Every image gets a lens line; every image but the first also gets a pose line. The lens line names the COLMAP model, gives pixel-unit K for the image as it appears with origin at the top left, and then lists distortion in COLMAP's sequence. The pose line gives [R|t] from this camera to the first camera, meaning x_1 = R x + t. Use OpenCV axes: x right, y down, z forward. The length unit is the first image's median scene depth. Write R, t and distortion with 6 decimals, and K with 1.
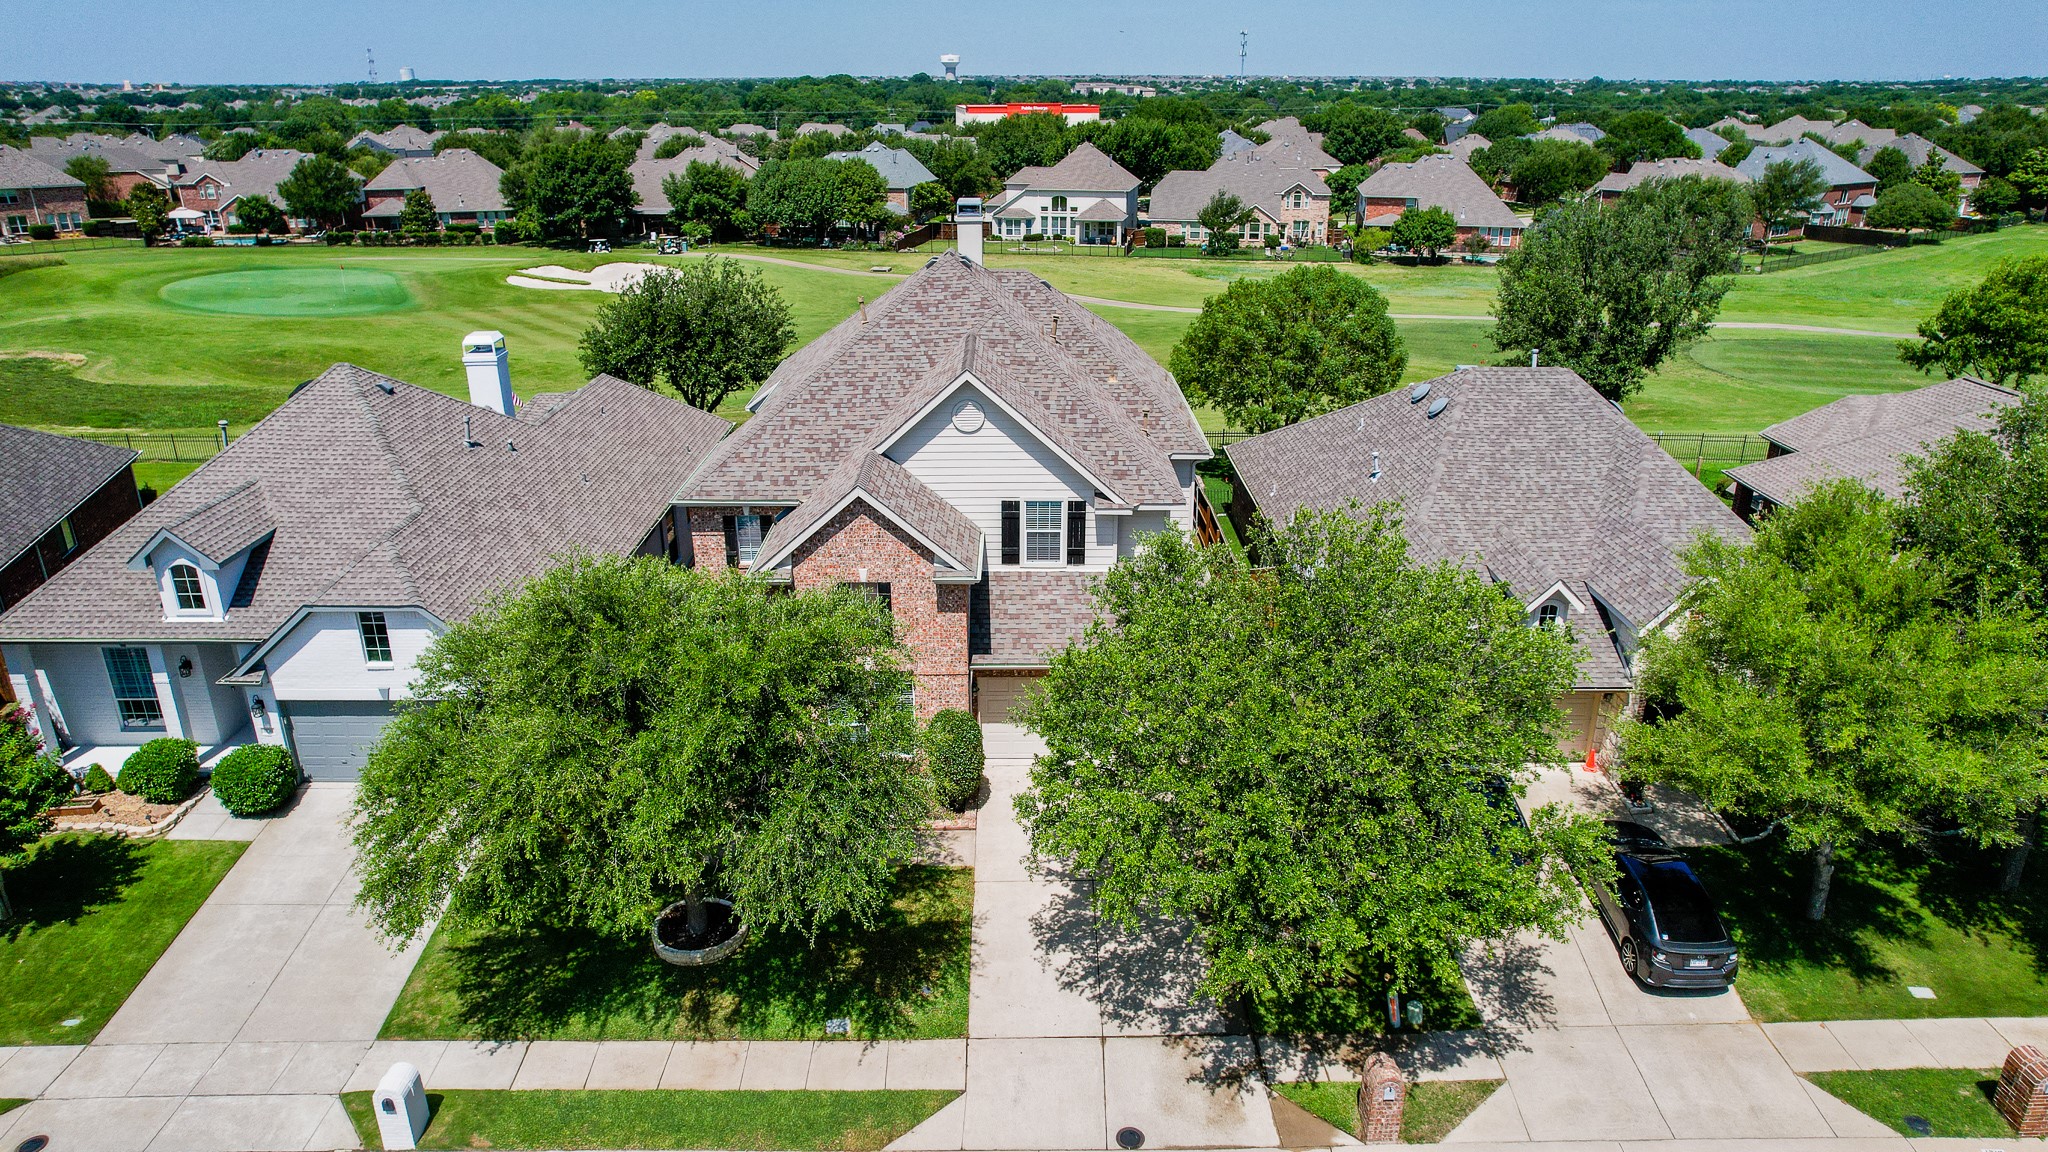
lens RADIAL K [[1306.4, 0, 1024.8], [0, 1306.4, 581.1], [0, 0, 1]] dist [-0.040173, 0.000135]
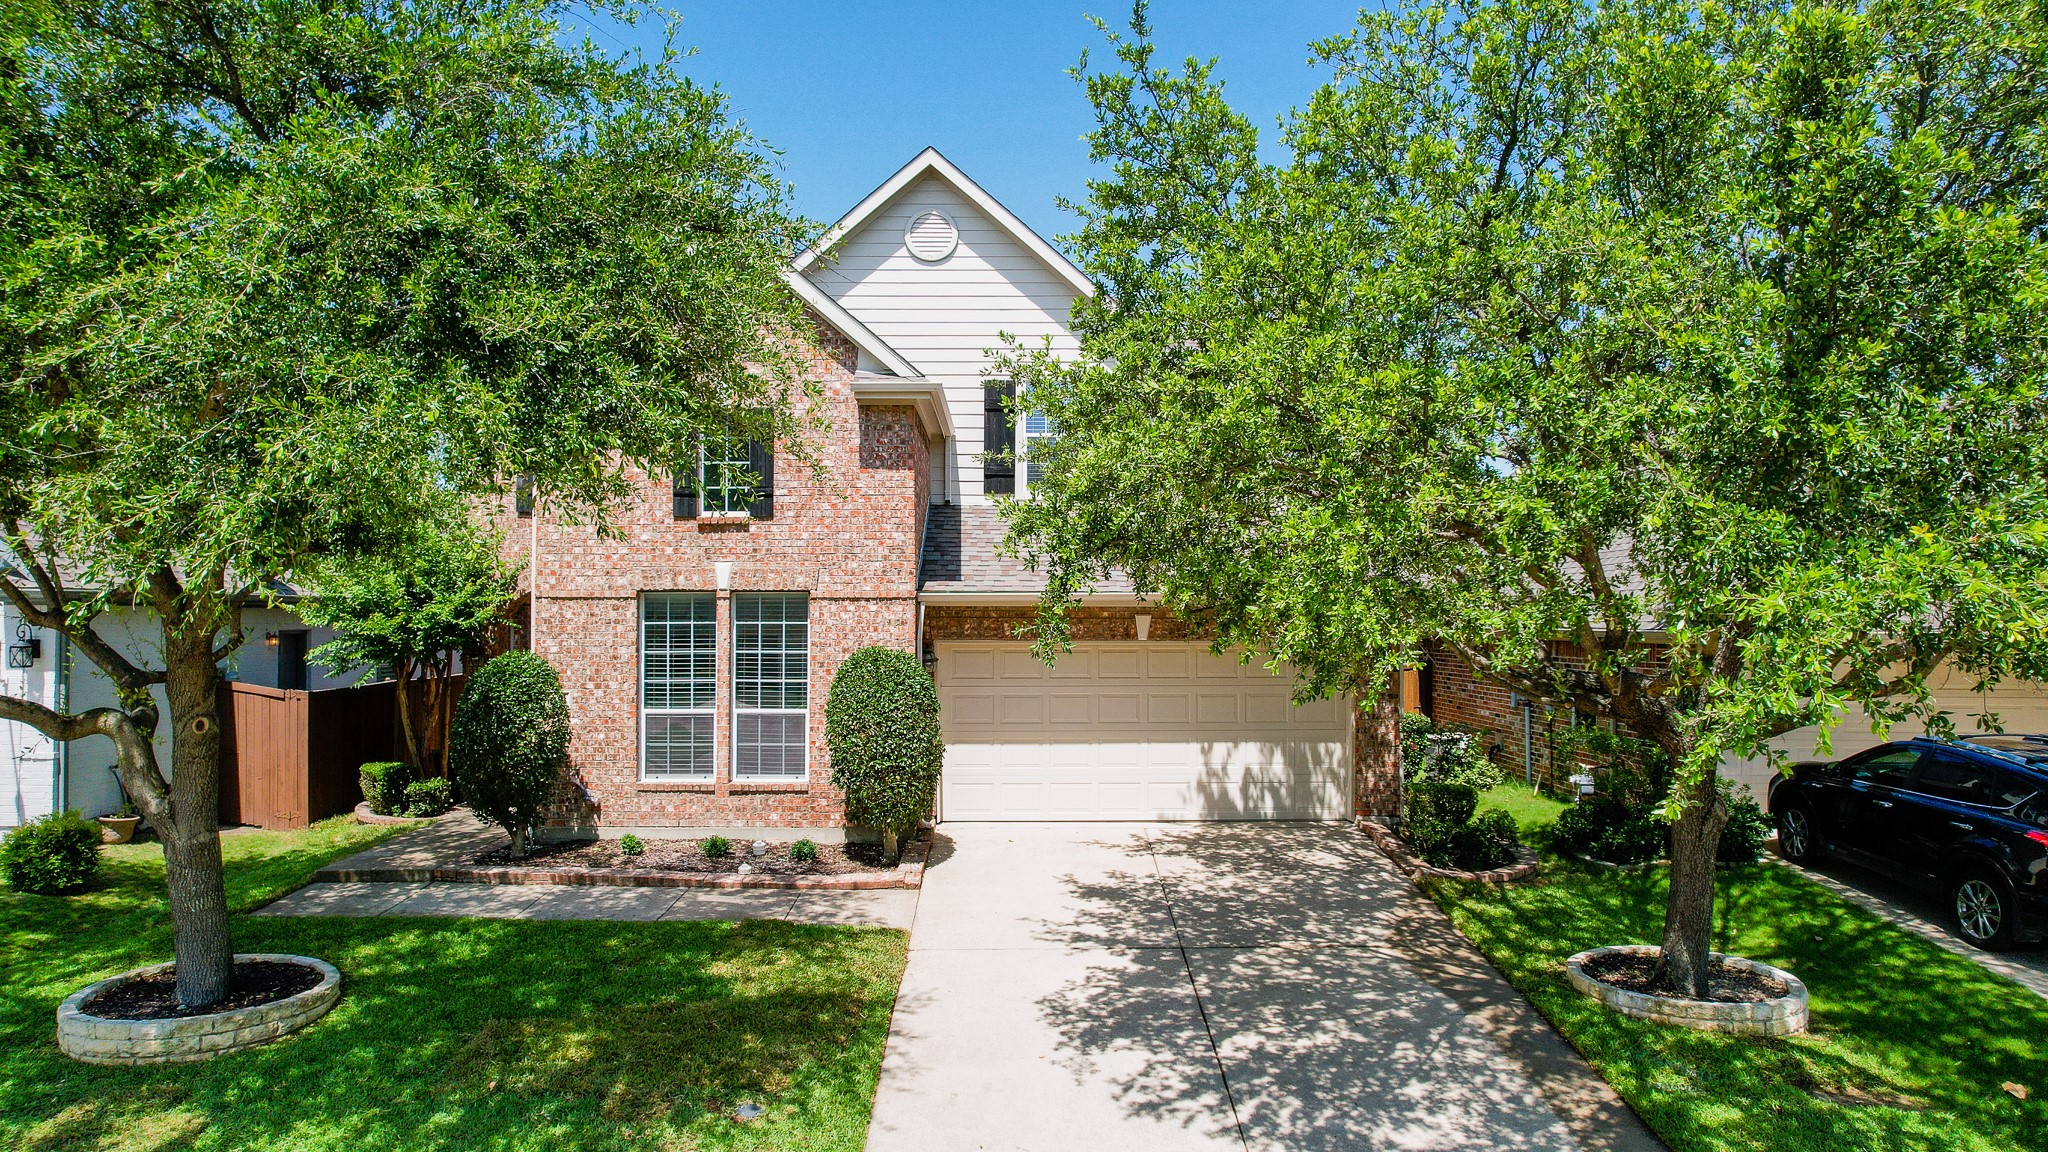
lens RADIAL K [[1306.4, 0, 1026.5], [0, 1306.4, 569.3], [0, 0, 1]] dist [-0.040173, 0.000135]
pose [[0.999958, 0.004809, 0.007820, -0.003466], [-0.001387, 0.921204, -0.389077, 0.301310], [-0.009075, 0.389050, 0.921172, 0.589786]]
